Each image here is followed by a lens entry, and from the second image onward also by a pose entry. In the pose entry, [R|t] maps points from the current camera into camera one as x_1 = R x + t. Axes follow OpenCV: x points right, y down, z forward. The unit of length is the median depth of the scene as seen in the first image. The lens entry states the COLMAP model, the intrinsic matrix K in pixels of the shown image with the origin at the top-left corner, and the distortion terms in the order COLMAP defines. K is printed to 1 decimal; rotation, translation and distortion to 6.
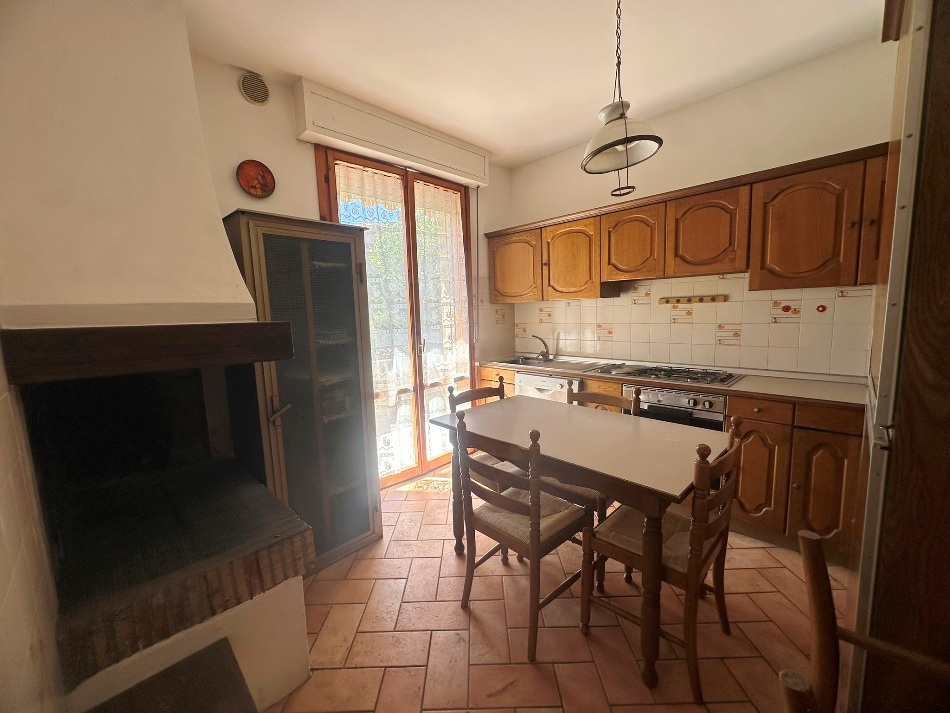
lens RADIAL K [[377.9, 0, 475.6], [0, 377.9, 357.8], [0, 0, 1]] dist [-0.003999, -0.000436]
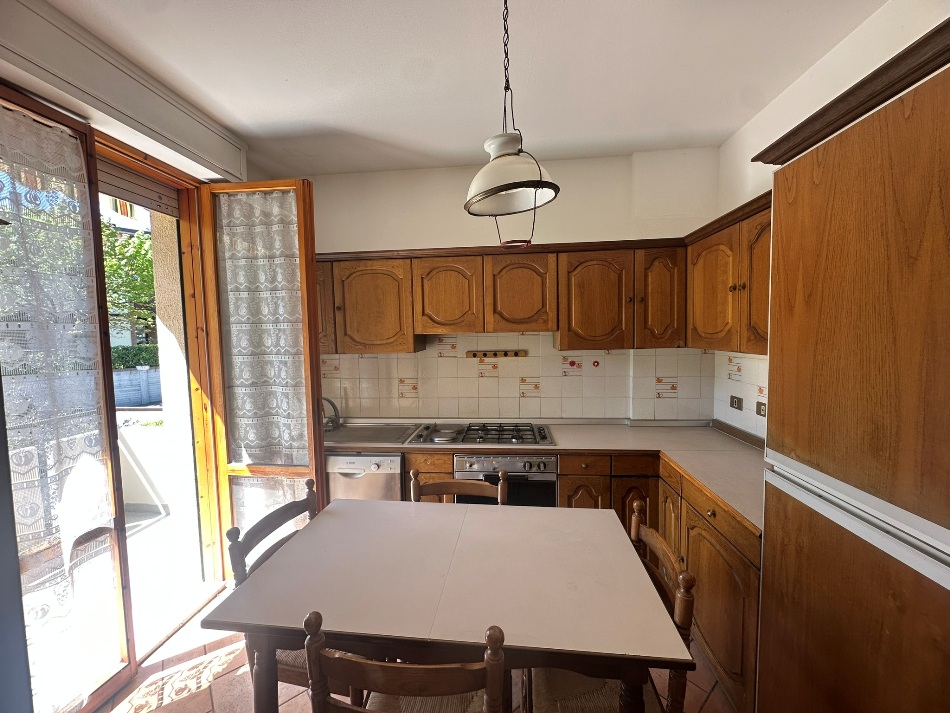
lens RADIAL K [[377.9, 0, 472.7], [0, 377.9, 354.9], [0, 0, 1]] dist [-0.003999, -0.000436]
pose [[0.772552, -0.019630, 0.634647, -0.128121], [0.075011, 0.995344, -0.060524, -0.107126], [-0.630505, 0.094364, 0.770428, 0.301400]]
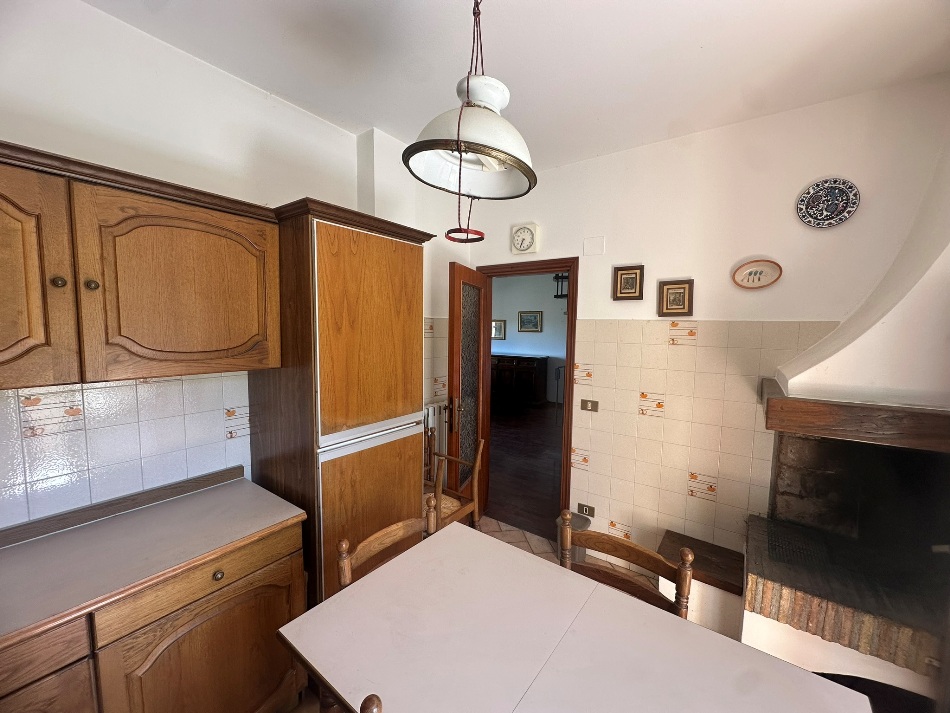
lens RADIAL K [[377.9, 0, 473.5], [0, 377.9, 359.1], [0, 0, 1]] dist [-0.003999, -0.000436]
pose [[-0.989054, 0.031517, -0.144150, 0.301800], [-0.001204, 0.975166, 0.221474, -0.249252], [0.147550, 0.219223, -0.964453, 1.046630]]
